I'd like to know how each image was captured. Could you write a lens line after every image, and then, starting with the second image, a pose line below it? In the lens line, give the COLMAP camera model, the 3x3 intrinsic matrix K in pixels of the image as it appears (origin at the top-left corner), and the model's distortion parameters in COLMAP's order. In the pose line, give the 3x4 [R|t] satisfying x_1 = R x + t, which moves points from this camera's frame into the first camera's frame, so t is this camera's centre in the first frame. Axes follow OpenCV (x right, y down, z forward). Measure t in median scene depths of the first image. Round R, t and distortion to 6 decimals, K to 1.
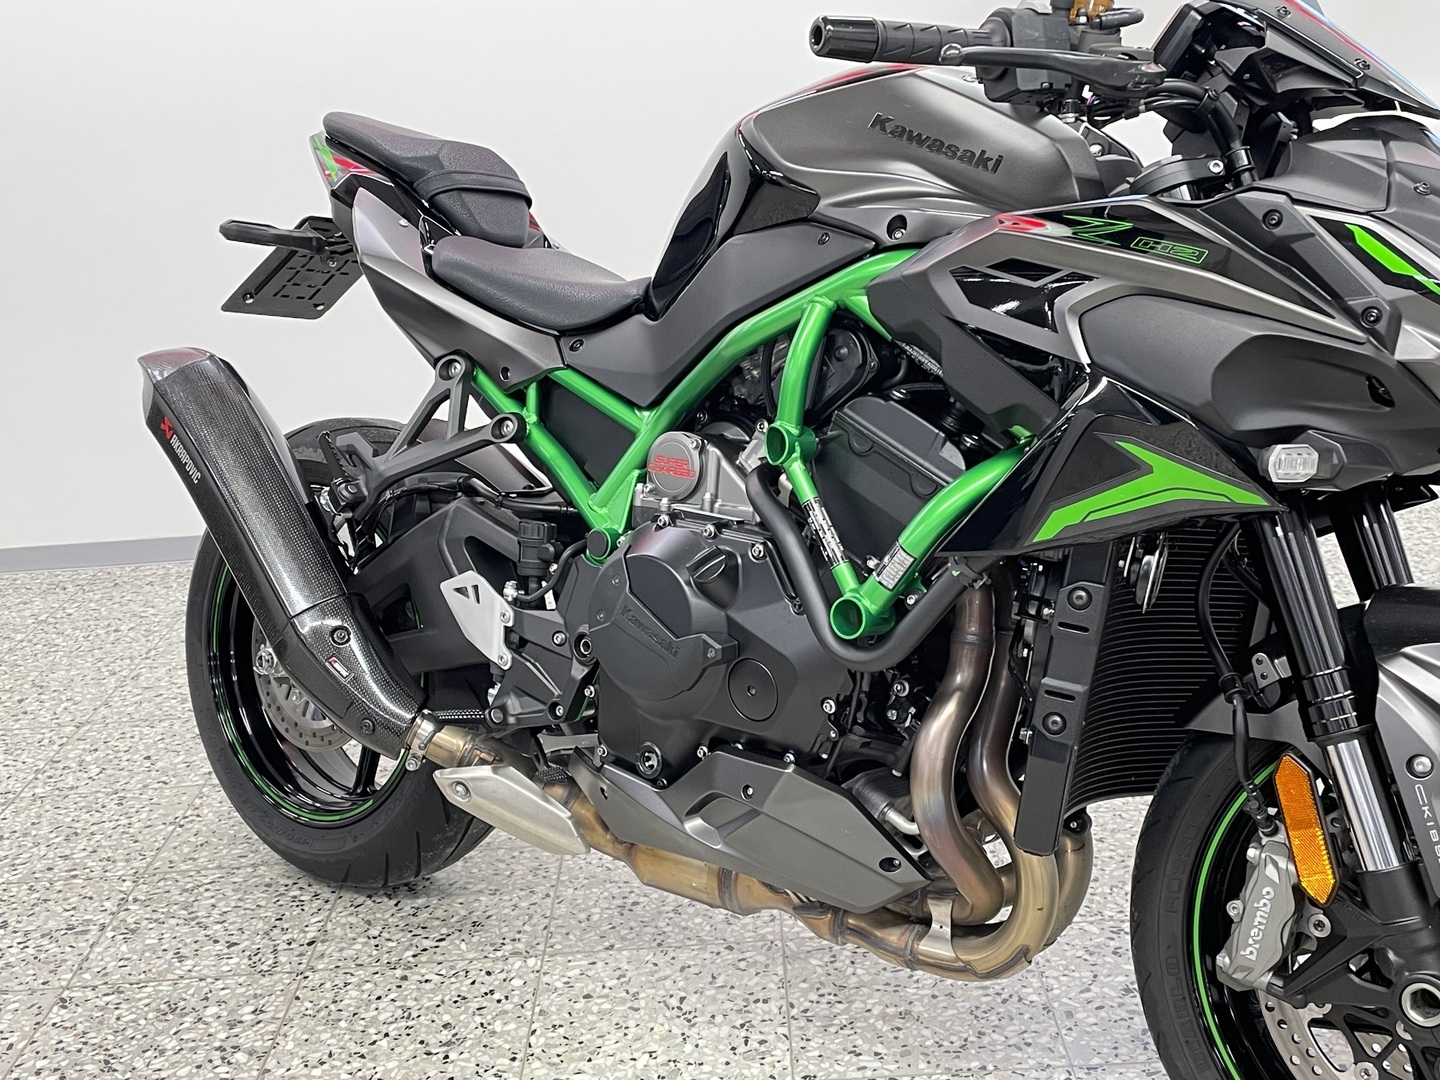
lens RADIAL K [[1712.0, 0, 715.3], [0, 1712.0, 545.5], [0, 0, 1]] dist [0.053107, 0.000000]
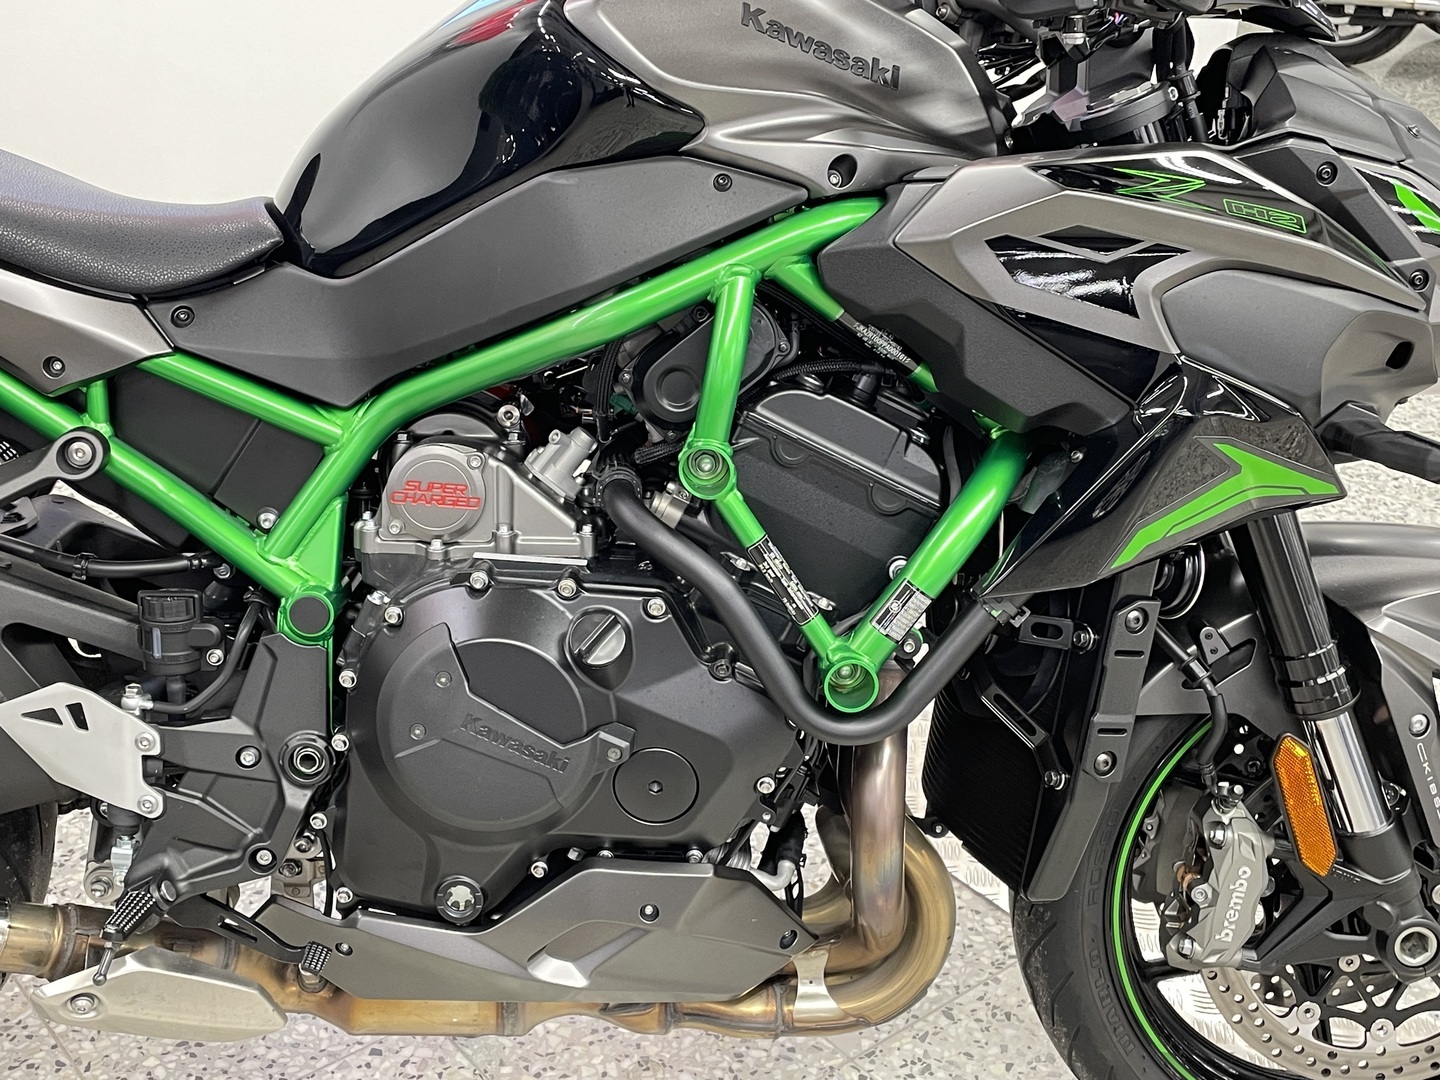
lens RADIAL K [[1712.0, 0, 714.5], [0, 1712.0, 546.7], [0, 0, 1]] dist [0.053107, 0.000000]
pose [[0.761003, -0.184961, 0.621824, -0.415279], [0.086529, 0.978871, 0.185268, -0.159412], [-0.642952, -0.087183, 0.760928, 0.422281]]
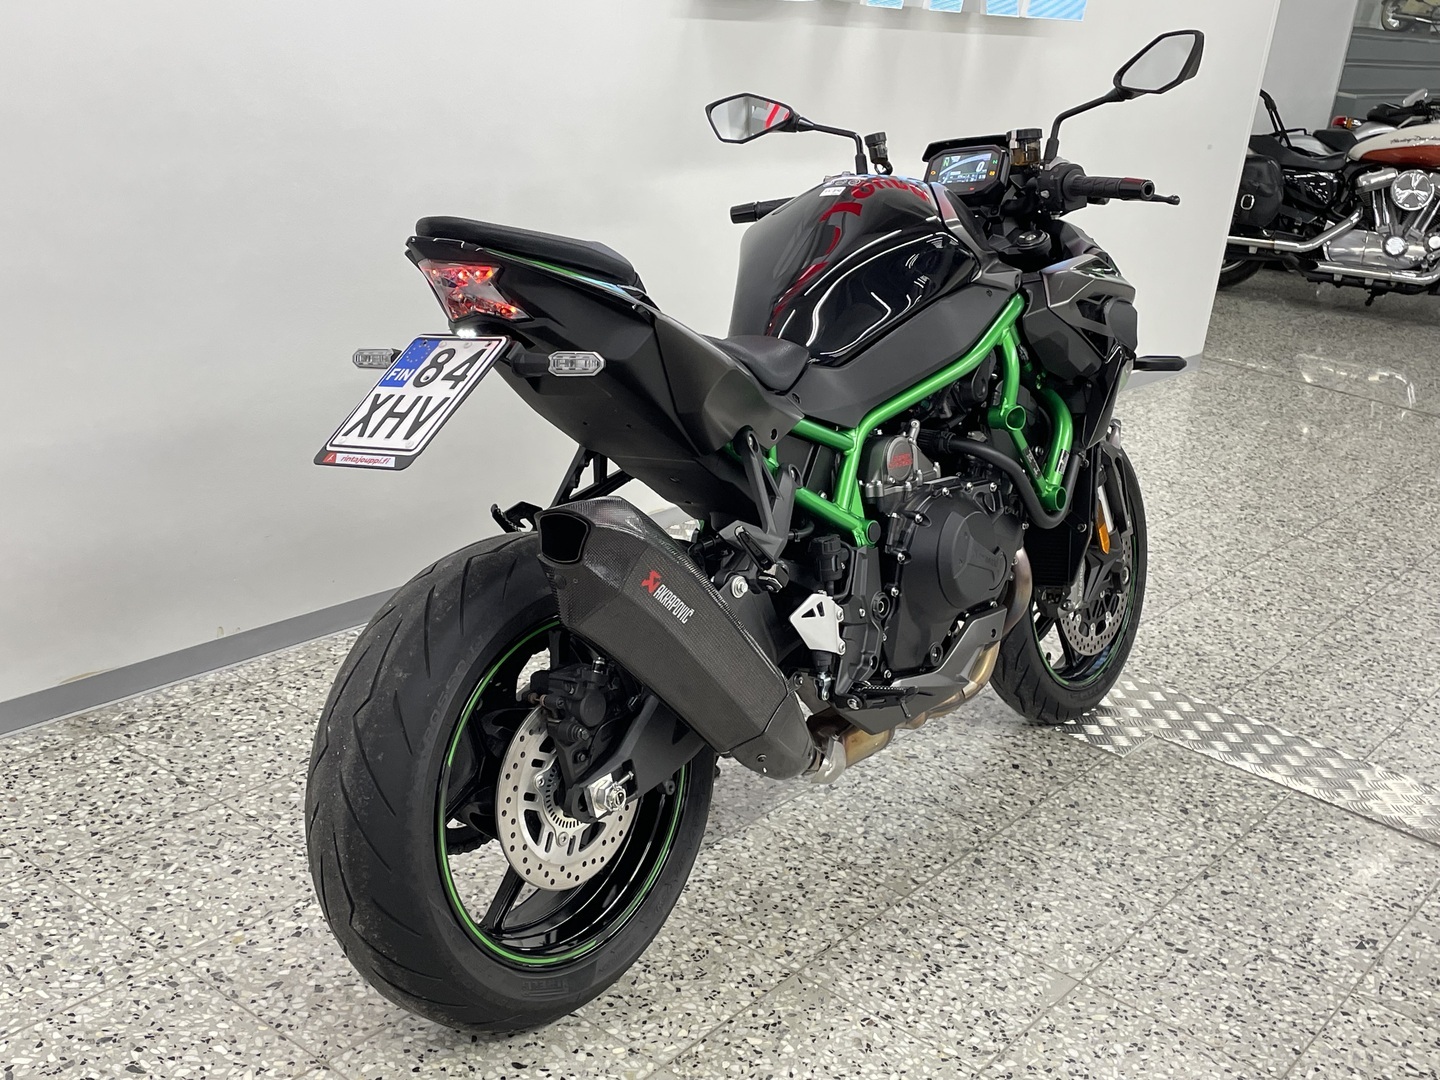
lens RADIAL K [[1712.0, 0, 726.5], [0, 1712.0, 518.6], [0, 0, 1]] dist [0.053107, 0.000000]
pose [[-0.003760, -0.257291, 0.966327, -1.564882], [0.172225, 0.951727, 0.254074, -0.428011], [-0.985050, 0.167381, 0.040734, 1.193643]]
